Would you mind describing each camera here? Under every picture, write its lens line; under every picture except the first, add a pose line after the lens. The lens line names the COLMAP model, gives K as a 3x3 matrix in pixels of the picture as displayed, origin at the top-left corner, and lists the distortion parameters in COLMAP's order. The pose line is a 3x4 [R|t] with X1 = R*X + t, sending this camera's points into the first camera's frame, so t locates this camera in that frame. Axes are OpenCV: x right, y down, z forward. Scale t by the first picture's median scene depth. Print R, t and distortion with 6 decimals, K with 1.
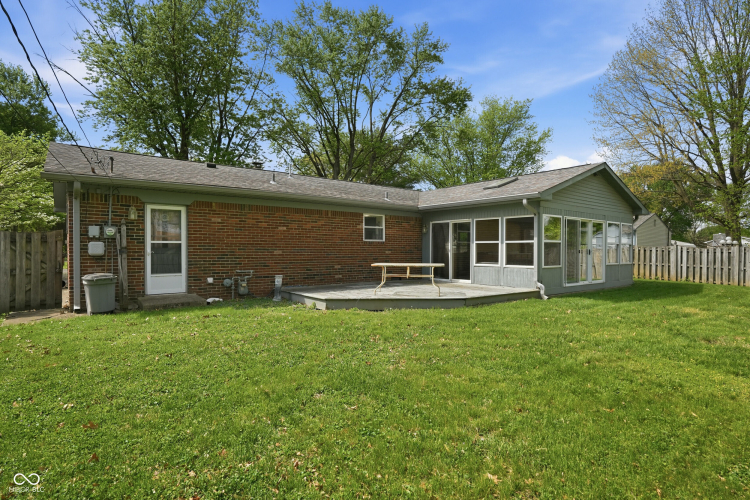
lens RADIAL K [[393.4, 0, 375.0], [0, 393.4, 250.0], [0, 0, 1]] dist [0.000711, 0.000035]
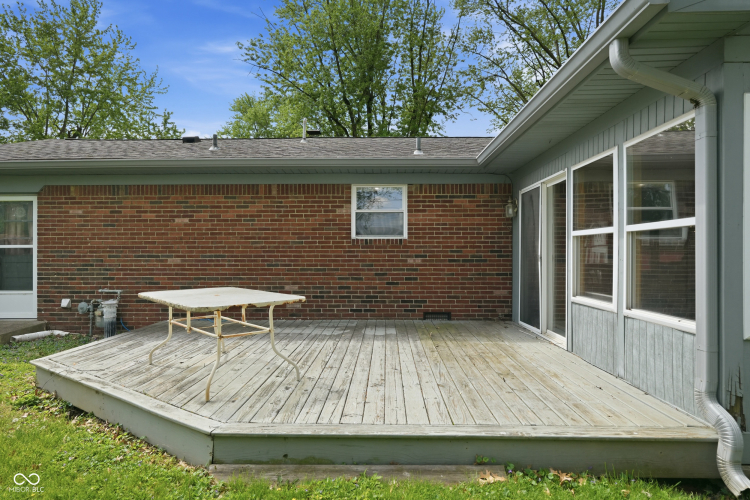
lens RADIAL K [[445.7, 0, 375.0], [0, 445.7, 250.0], [0, 0, 1]] dist [0.000675, -0.000316]
pose [[0.776279, -0.010533, -0.630301, 0.424361], [0.003545, 0.999918, -0.012345, -0.001345], [0.630379, 0.007349, 0.776253, 0.676128]]
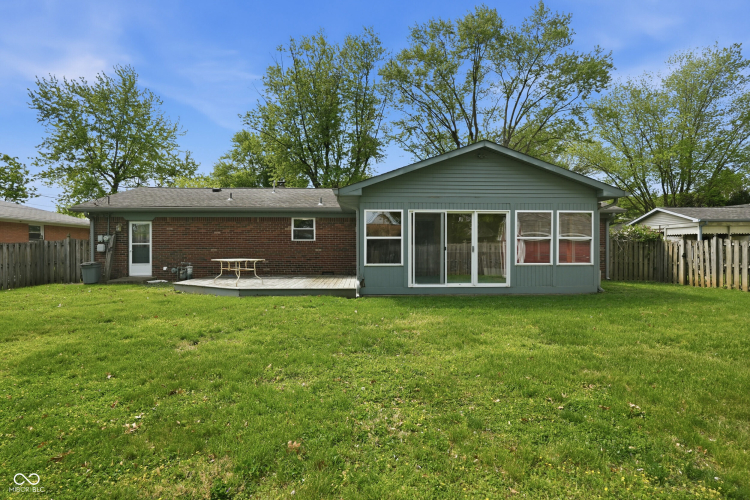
lens RADIAL K [[358.3, 0, 375.0], [0, 358.3, 250.0], [0, 0, 1]] dist [-0.000315, 0.000238]
pose [[0.819752, -0.002668, -0.572713, 0.954962], [0.003945, 0.999992, 0.000989, 0.006431], [0.572705, -0.003070, 0.819756, 0.294750]]
